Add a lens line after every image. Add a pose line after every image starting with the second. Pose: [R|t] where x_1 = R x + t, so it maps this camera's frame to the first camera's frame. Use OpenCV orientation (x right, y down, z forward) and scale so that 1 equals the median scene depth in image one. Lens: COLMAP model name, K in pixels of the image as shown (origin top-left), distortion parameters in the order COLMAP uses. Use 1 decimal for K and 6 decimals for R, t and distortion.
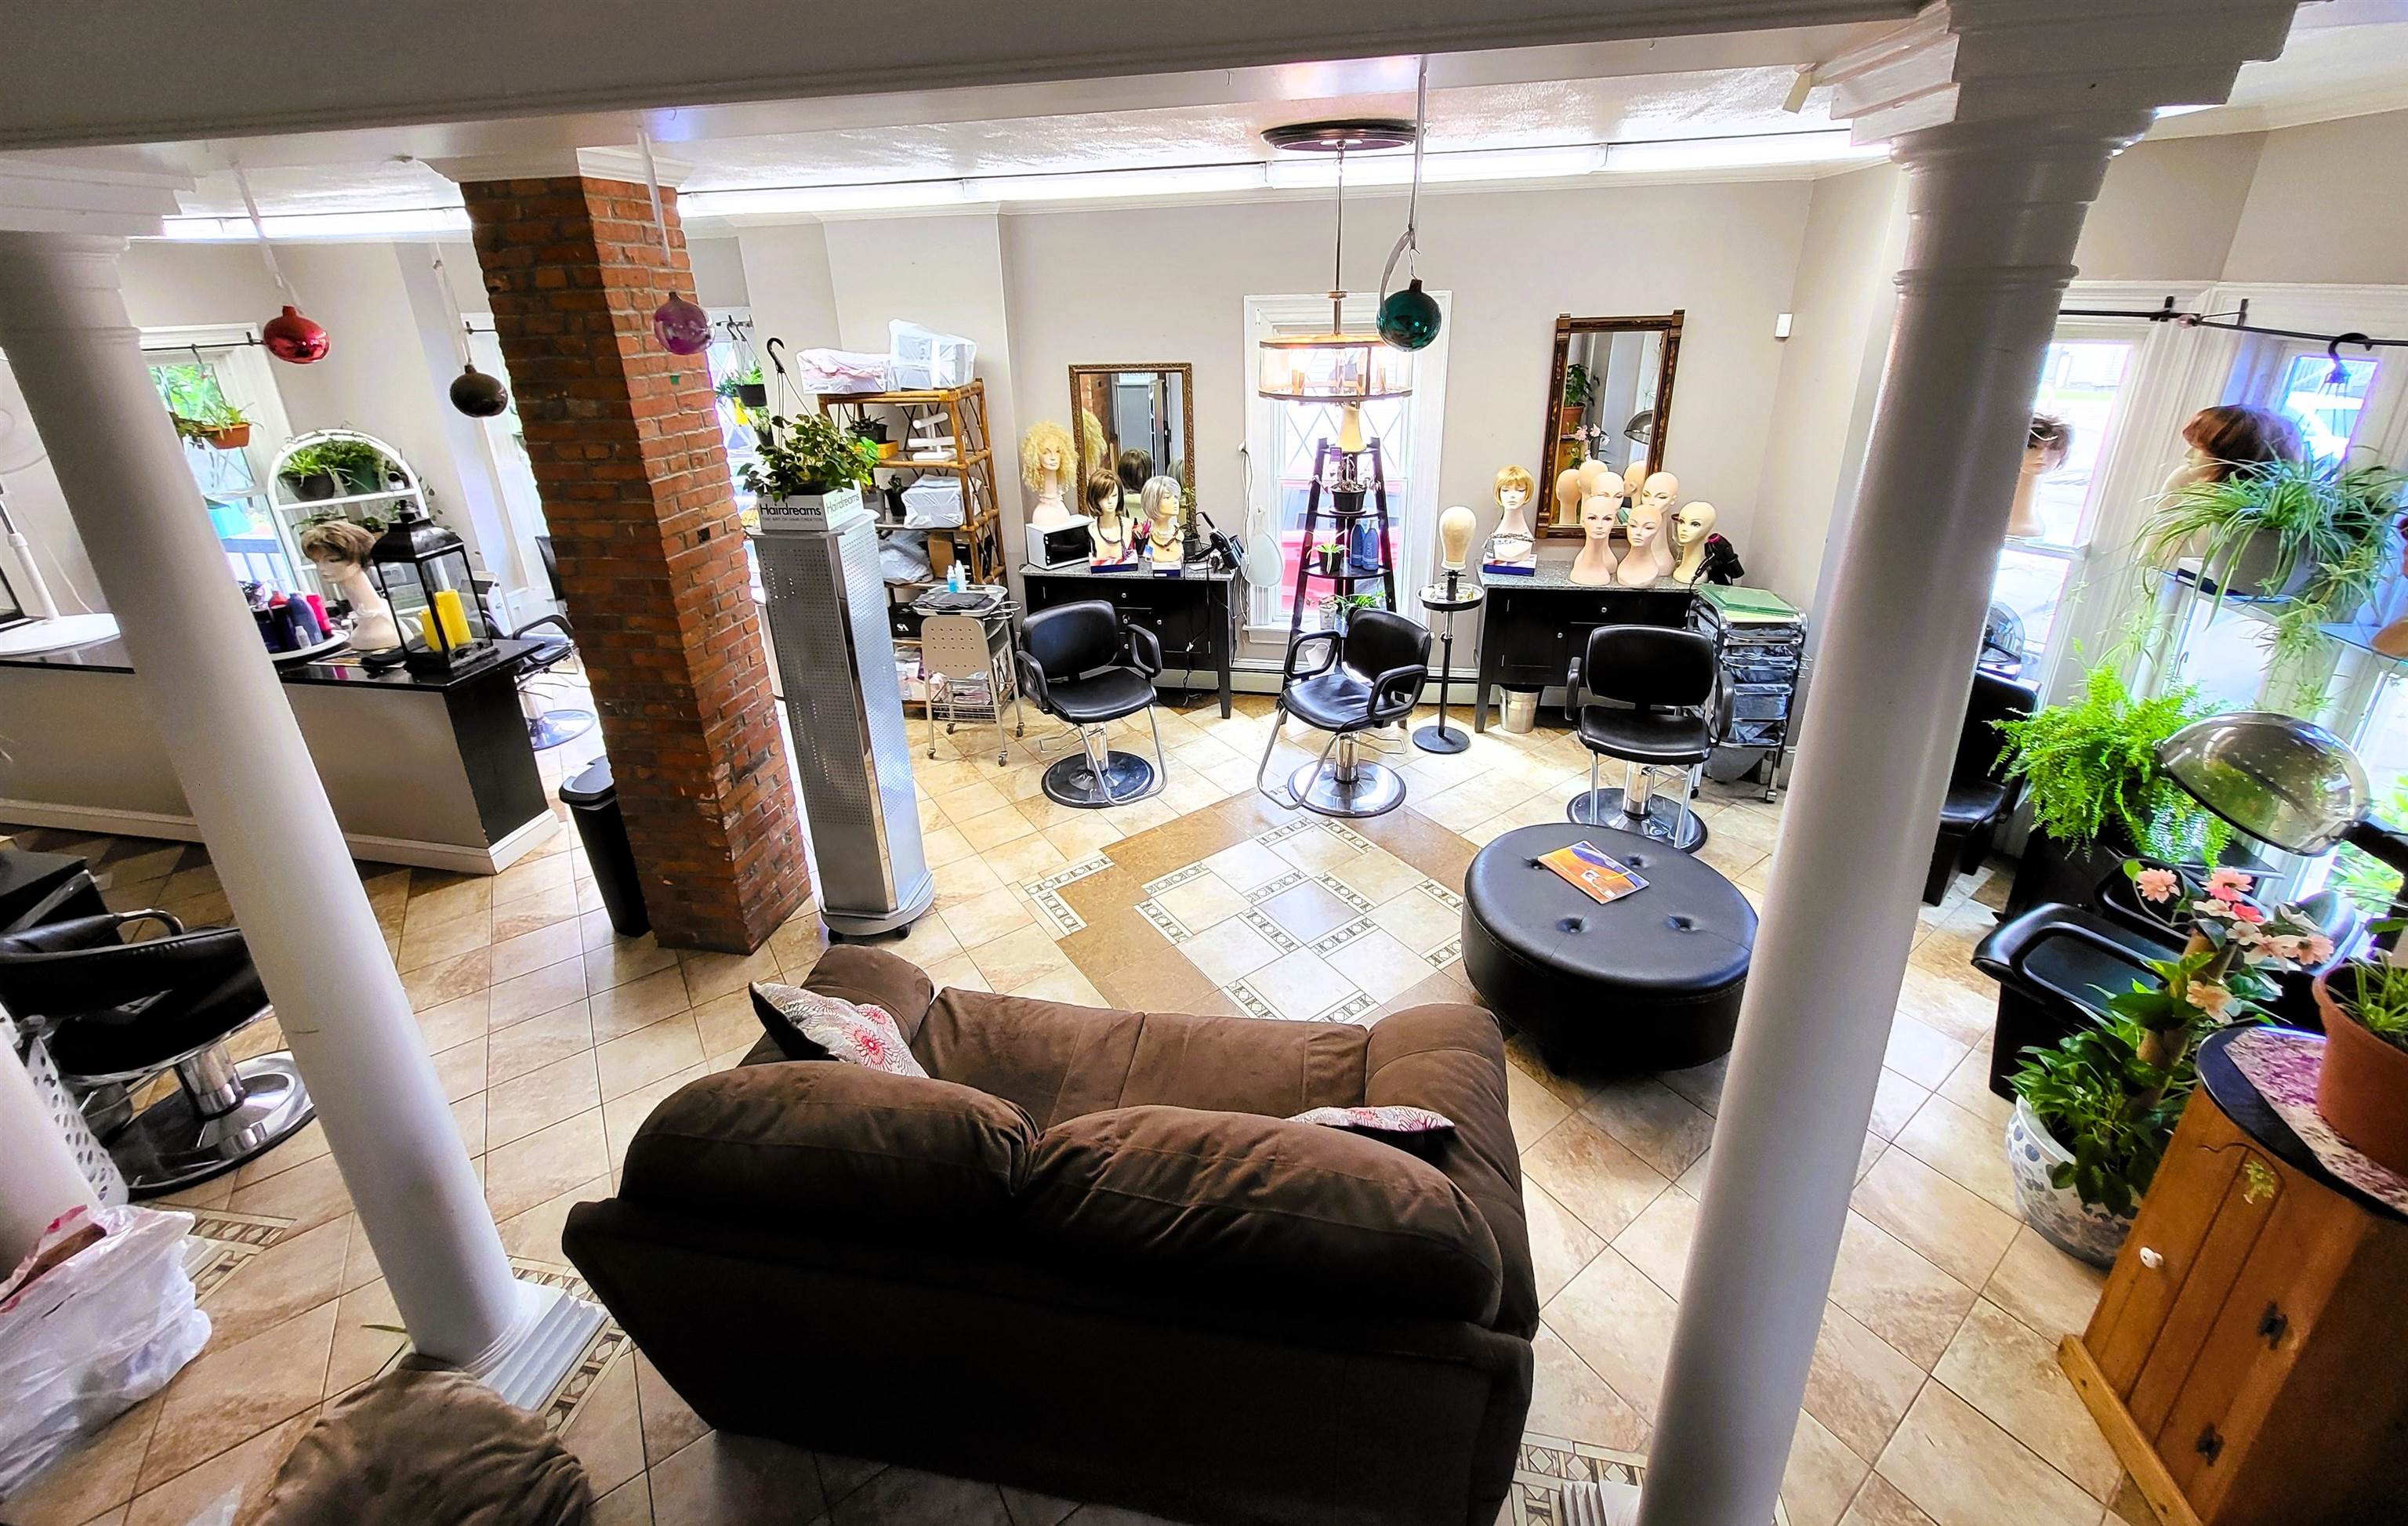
lens RADIAL K [[941.3, 0, 1187.5], [0, 941.3, 614.0], [0, 0, 1]] dist [0.010296, 0.000139]
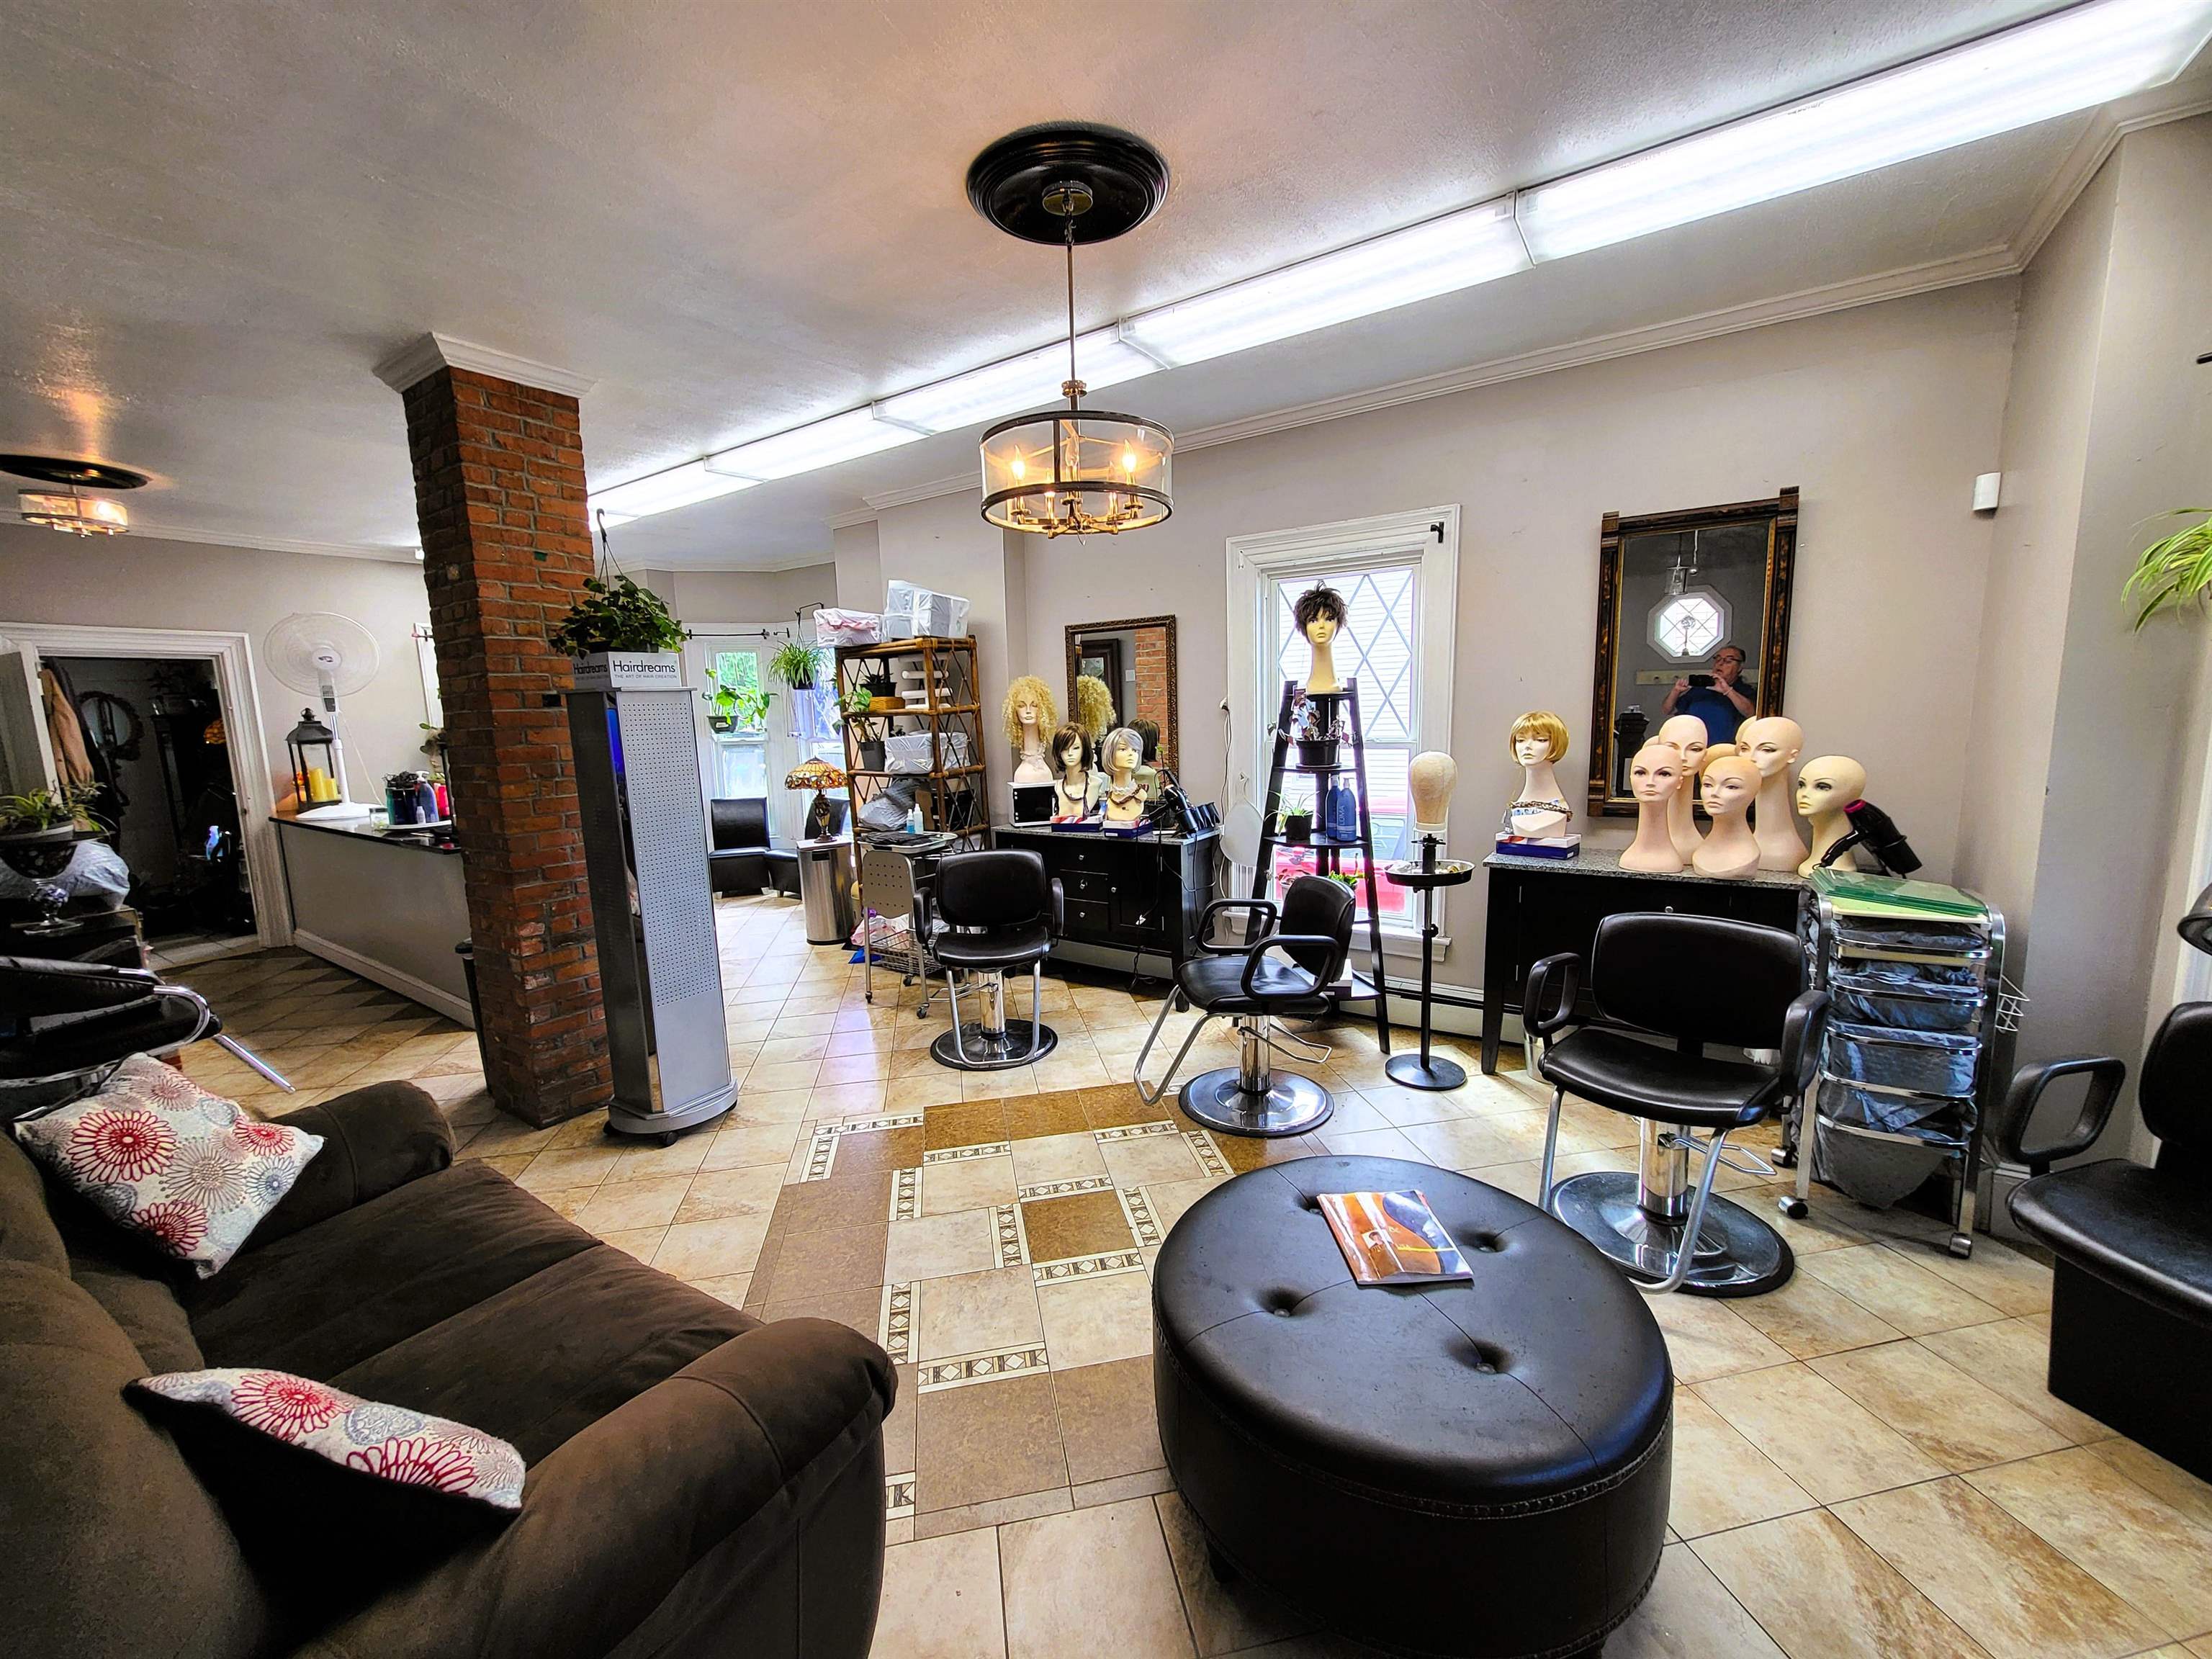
lens RADIAL K [[862.9, 0, 1104.1], [0, 862.9, 828.9], [0, 0, 1]] dist [0.003675, 0.000251]
pose [[0.912449, 0.056064, -0.405331, 0.319650], [-0.130353, 0.978788, -0.158057, 0.090609], [0.387871, 0.197055, 0.900403, 0.266825]]
